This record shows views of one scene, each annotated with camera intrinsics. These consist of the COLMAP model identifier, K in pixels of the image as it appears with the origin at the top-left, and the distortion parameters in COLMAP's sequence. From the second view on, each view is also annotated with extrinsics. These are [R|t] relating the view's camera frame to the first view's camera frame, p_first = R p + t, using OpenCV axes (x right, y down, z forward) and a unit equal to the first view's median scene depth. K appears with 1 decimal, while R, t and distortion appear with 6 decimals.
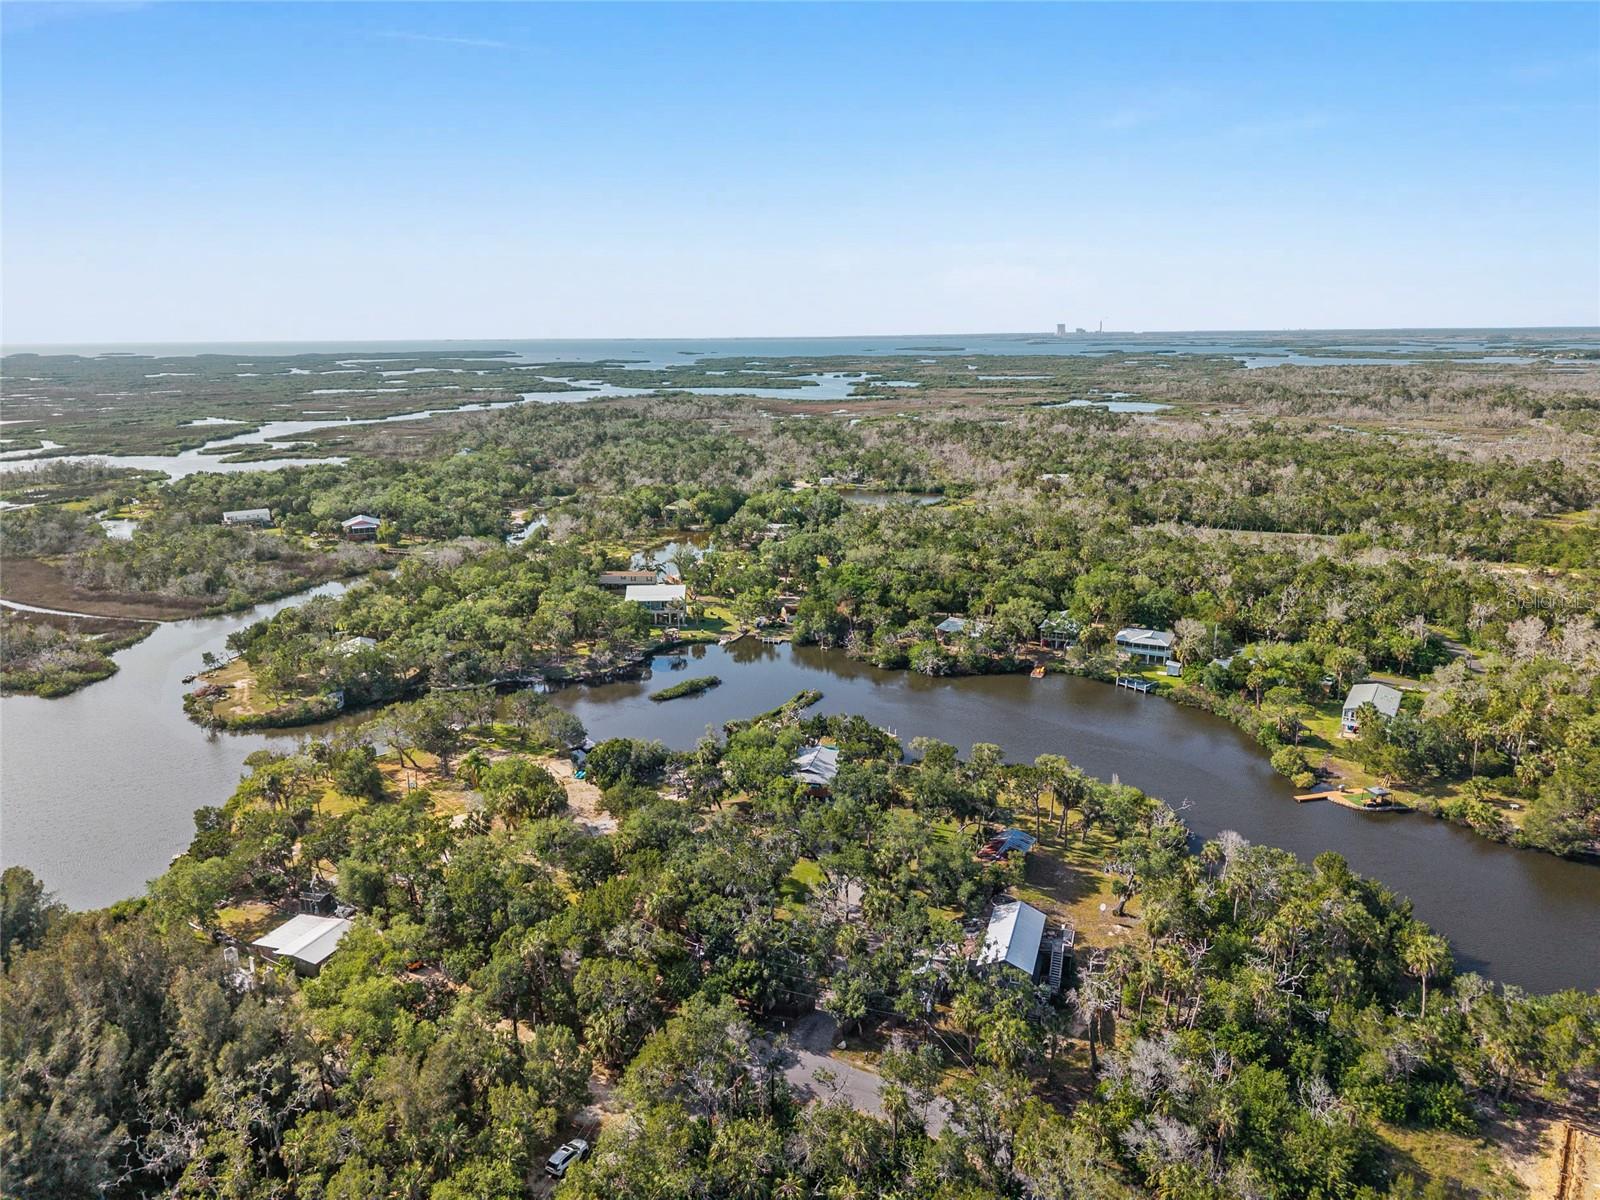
lens RADIAL K [[1067.9, 0, 799.2], [0, 1067.9, 599.5], [0, 0, 1]] dist [0.038724, -0.046937]
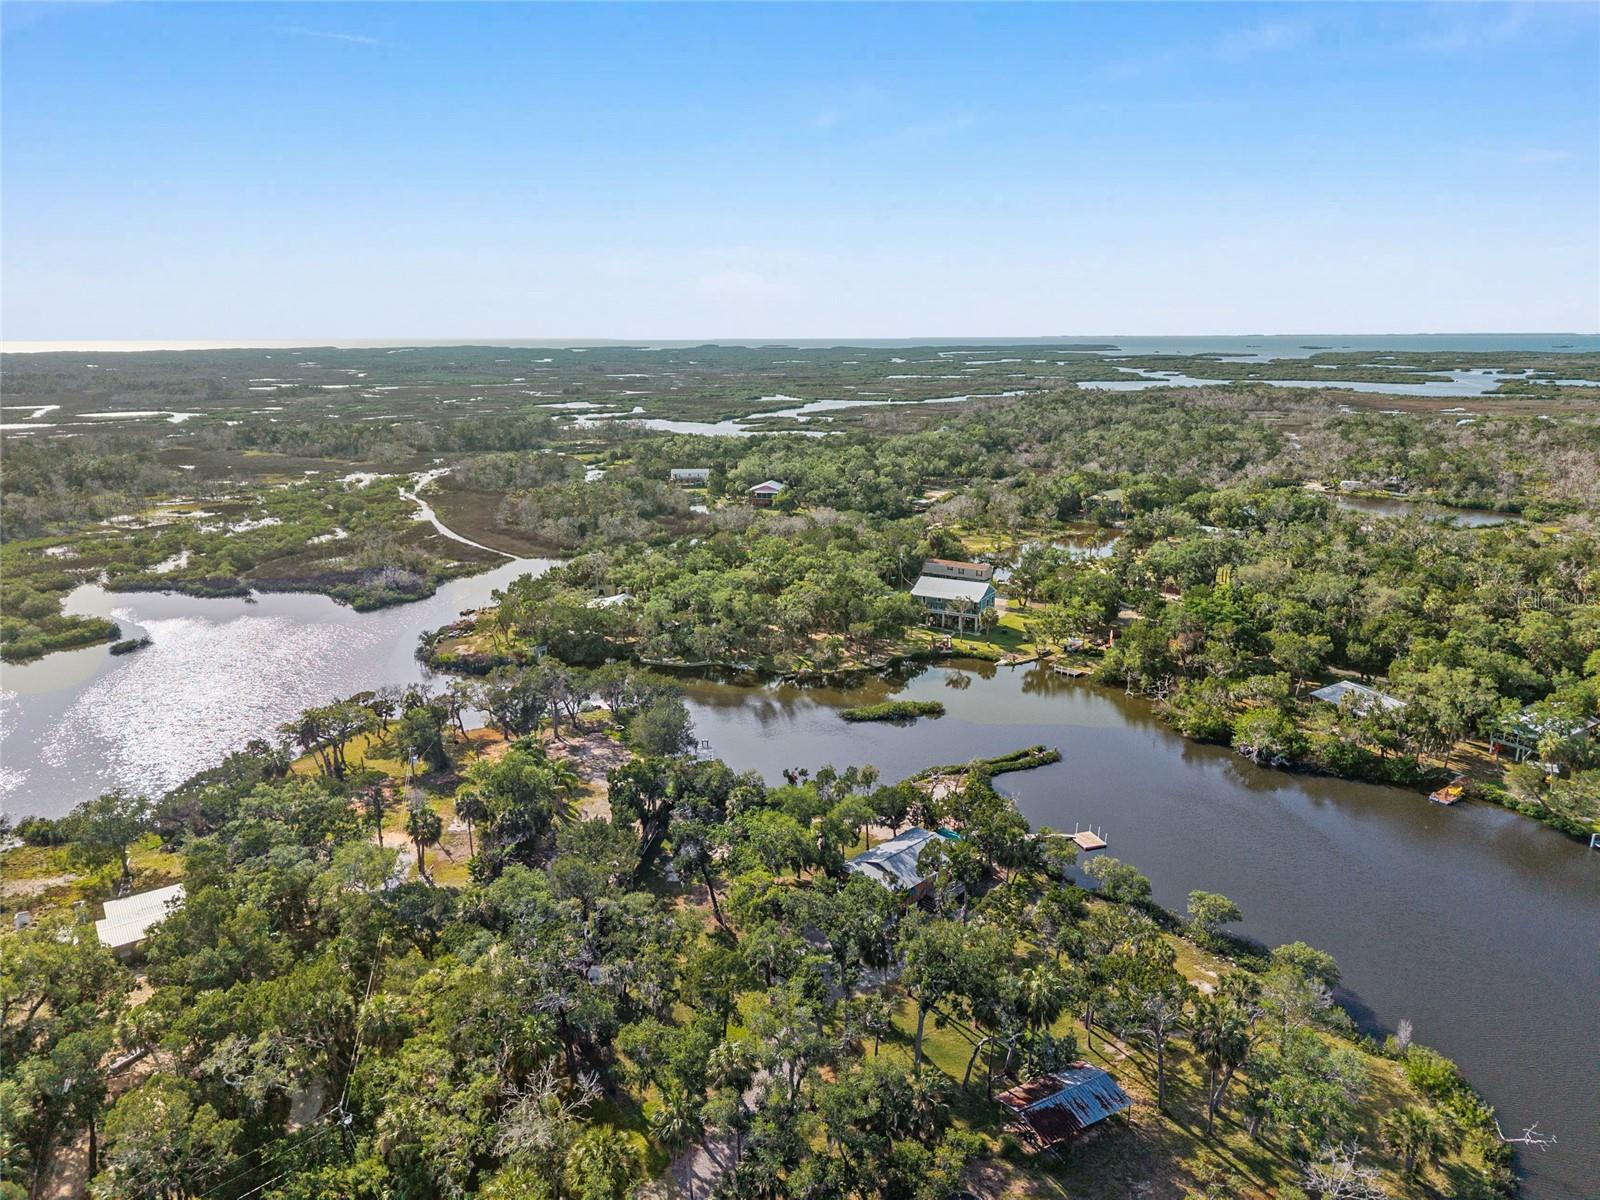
lens RADIAL K [[1067.9, 0, 792.4], [0, 1067.9, 601.0], [0, 0, 1]] dist [0.038724, -0.046937]
pose [[0.848122, 0.130255, -0.513539, 0.099102], [-0.128849, 0.990915, 0.038540, -0.007039], [0.513894, 0.033482, 0.857200, 0.141149]]
